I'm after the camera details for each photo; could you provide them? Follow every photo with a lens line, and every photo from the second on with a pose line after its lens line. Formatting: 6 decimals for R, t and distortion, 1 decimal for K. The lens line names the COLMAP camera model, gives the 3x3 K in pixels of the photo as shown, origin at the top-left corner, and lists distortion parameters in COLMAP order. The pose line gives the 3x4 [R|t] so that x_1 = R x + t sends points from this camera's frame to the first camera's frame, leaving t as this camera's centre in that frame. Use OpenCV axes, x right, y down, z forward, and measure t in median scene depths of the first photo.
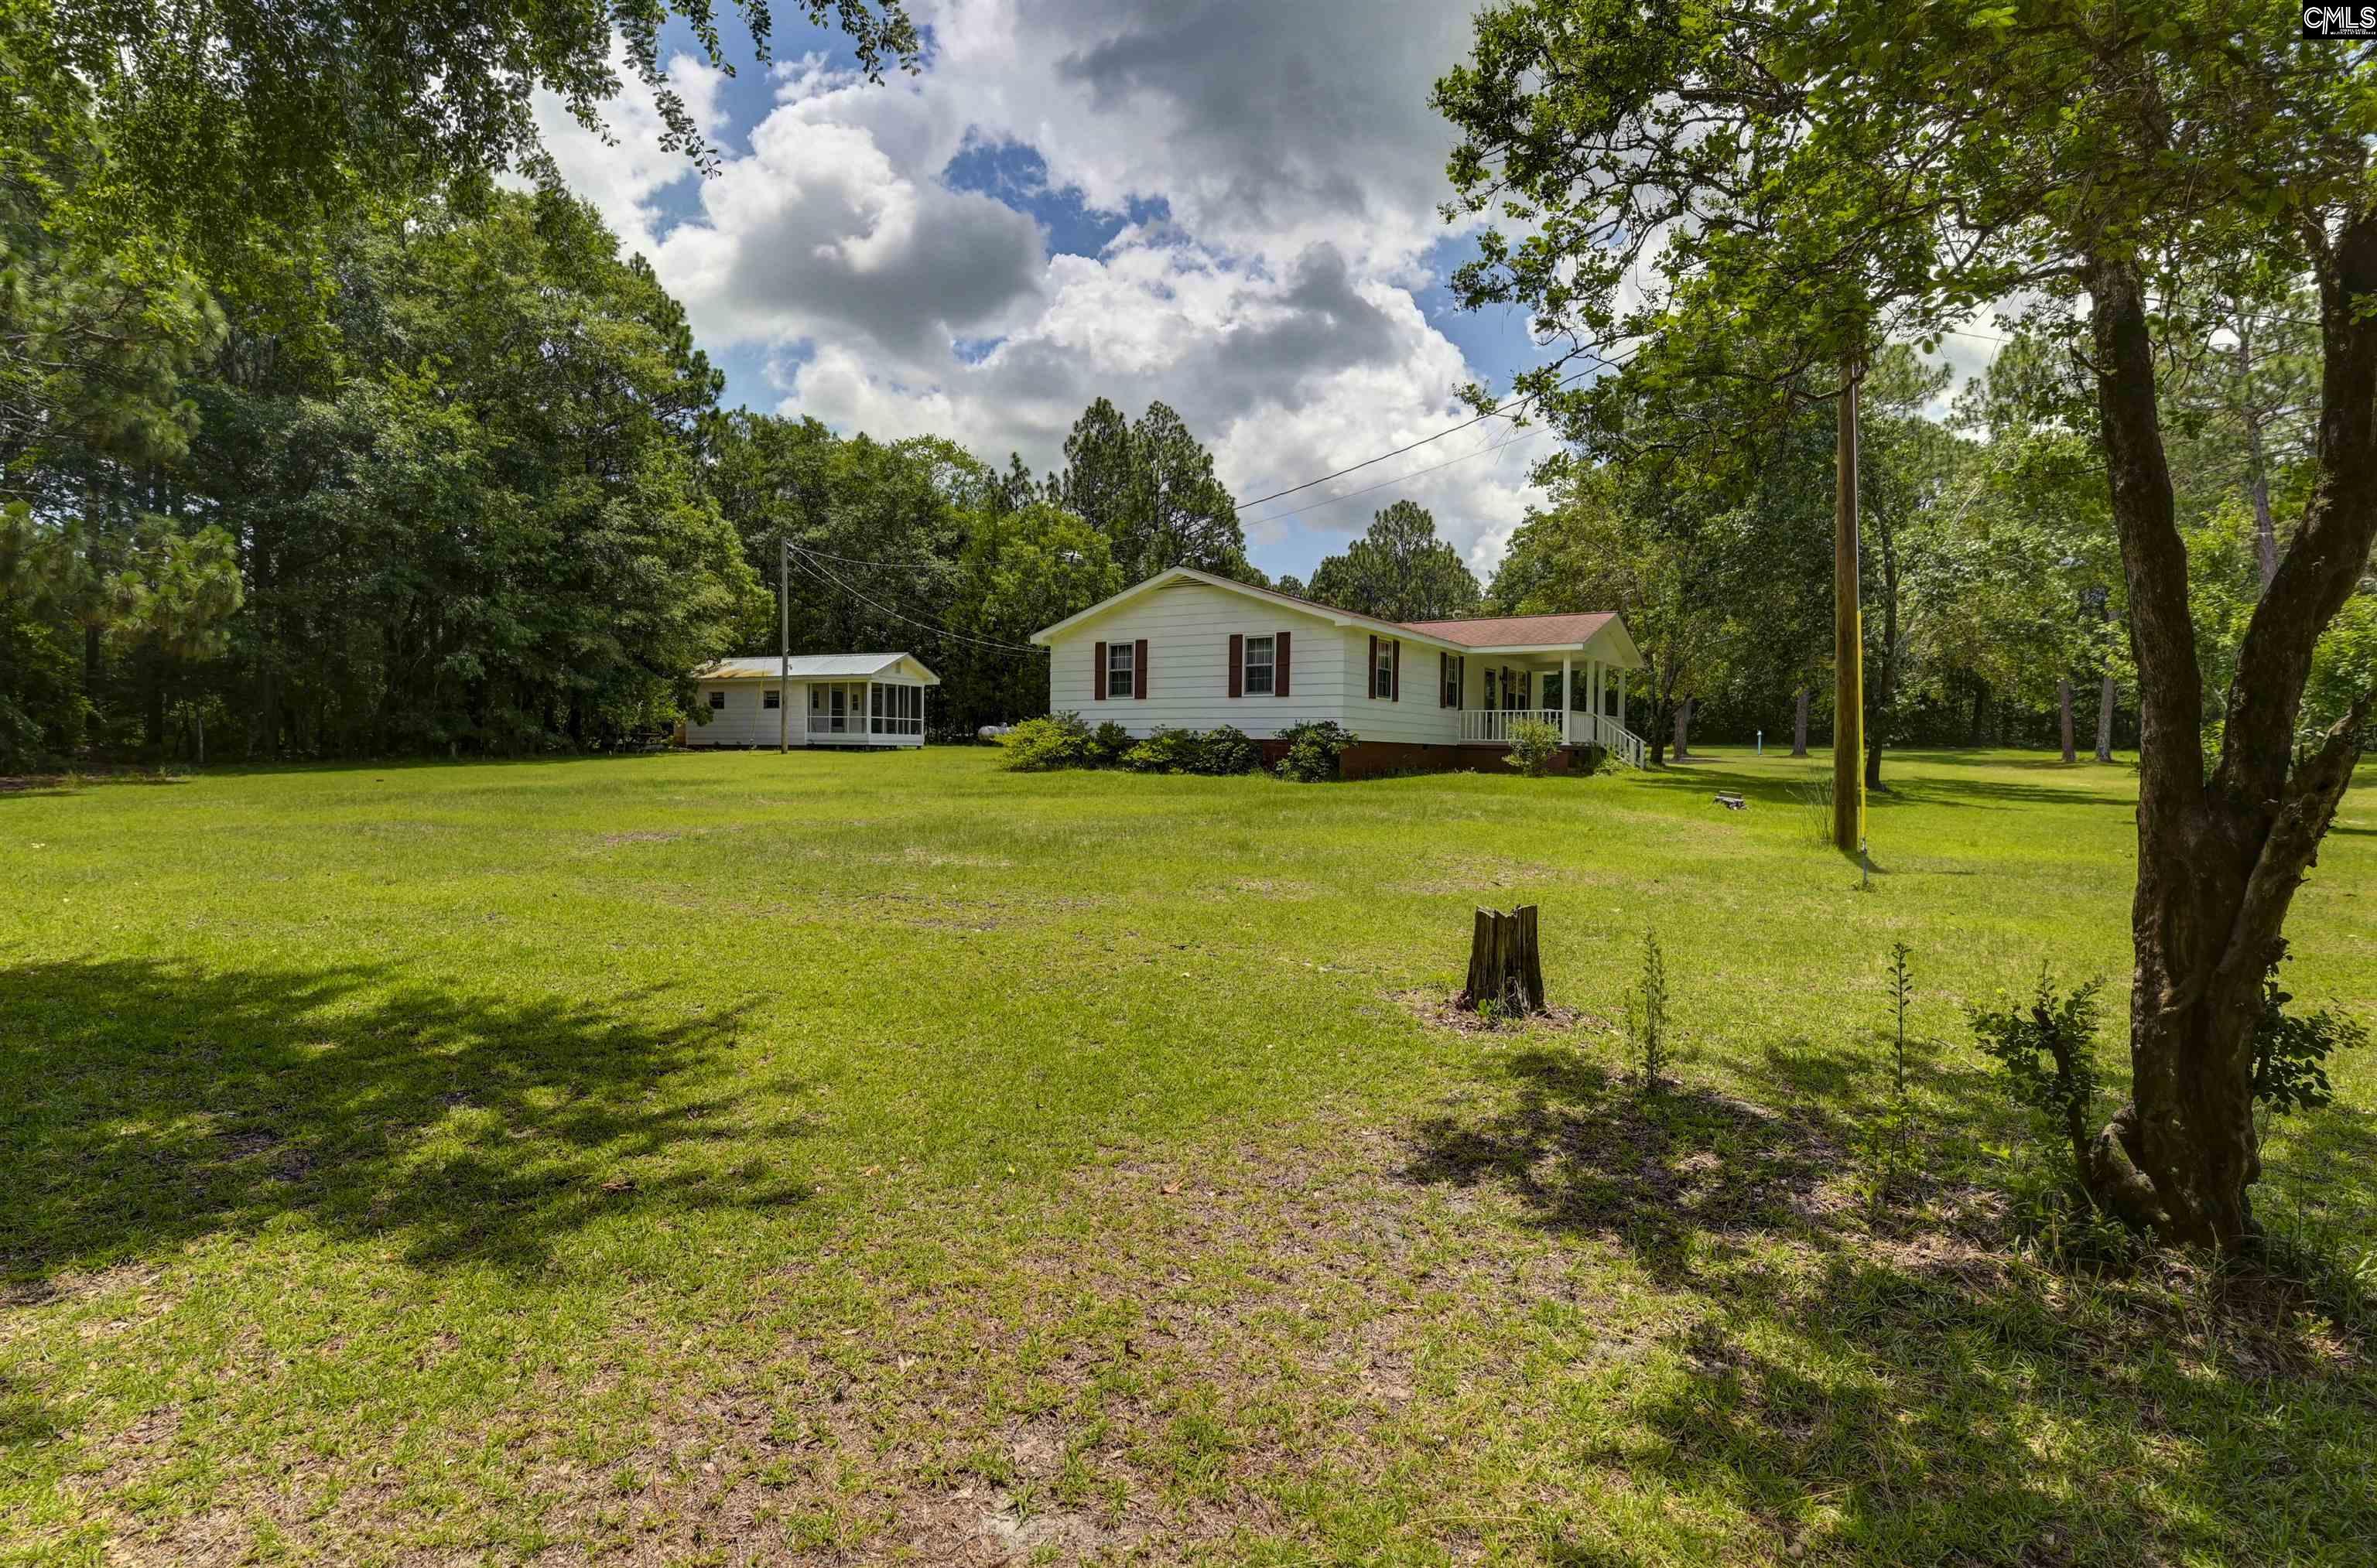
lens RADIAL K [[1170.8, 0, 1190.2], [0, 1170.8, 776.9], [0, 0, 1]] dist [0.002141, -0.001250]
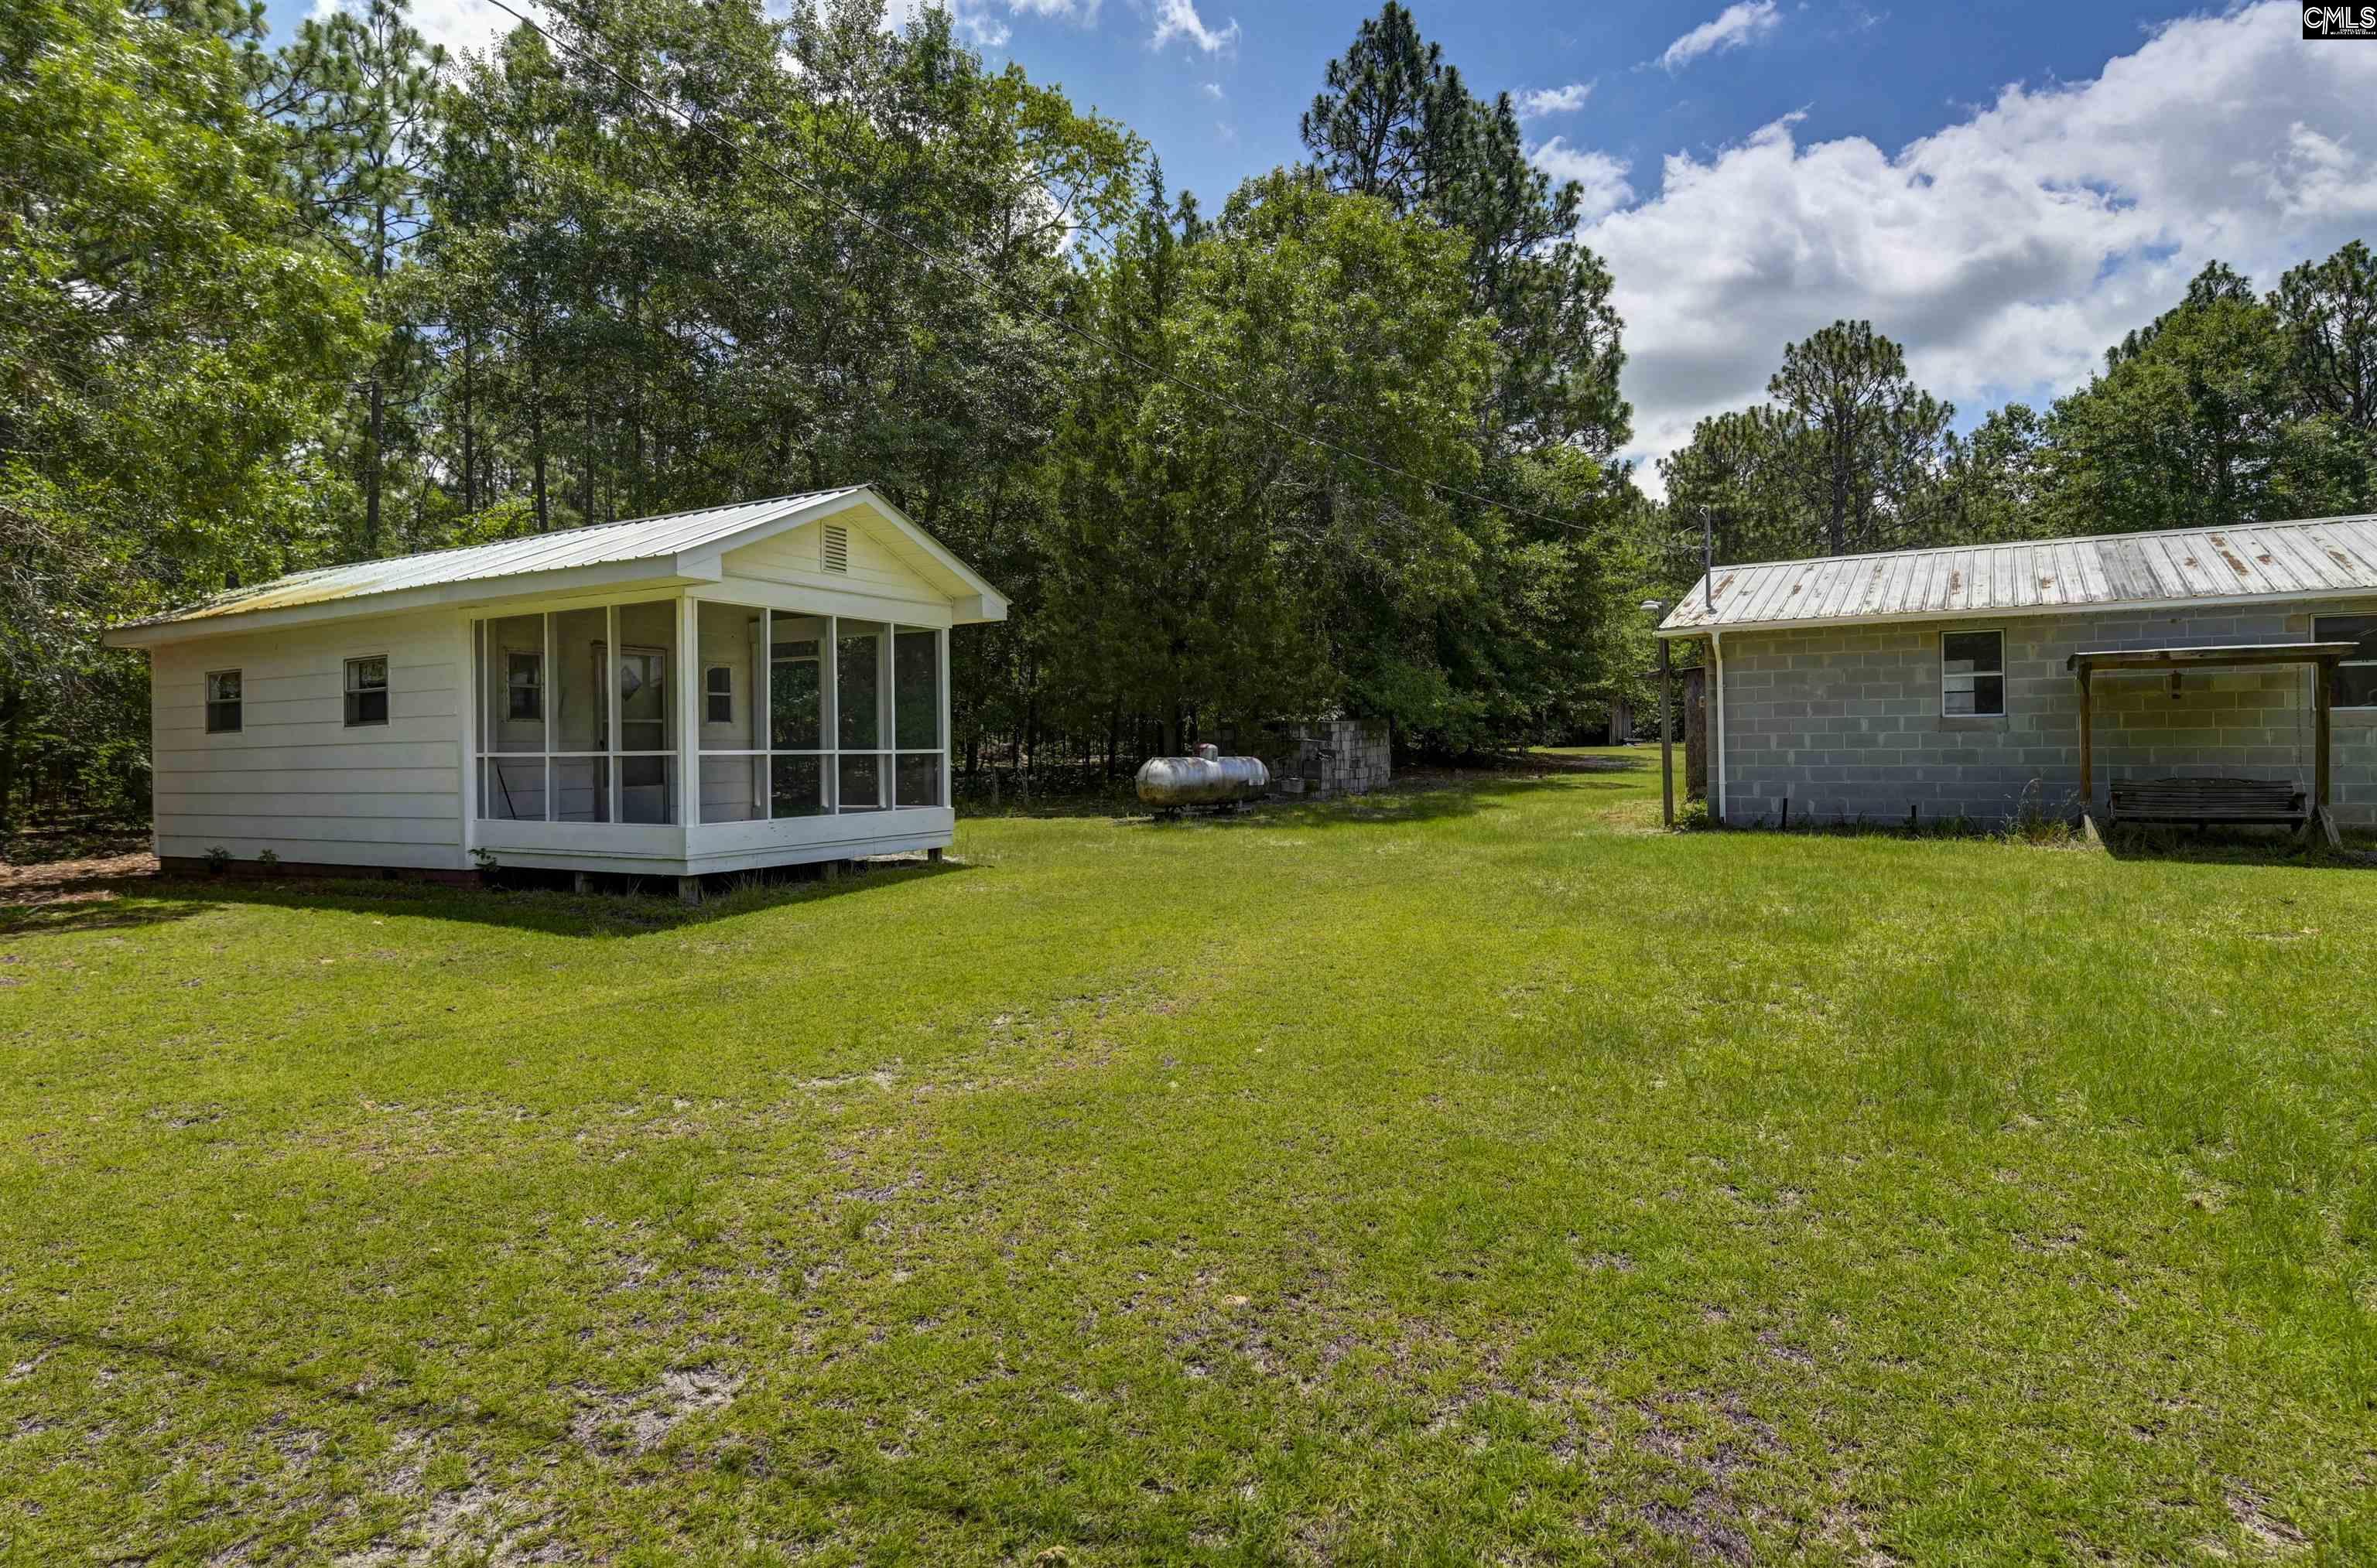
lens RADIAL K [[1185.3, 0, 1184.4], [0, 1185.3, 767.2], [0, 0, 1]] dist [-0.021795, -0.000597]
pose [[0.993154, -0.023101, -0.114505, -0.143829], [0.022452, 0.999724, -0.006958, -0.042172], [0.114634, 0.004340, 0.993398, 0.741314]]
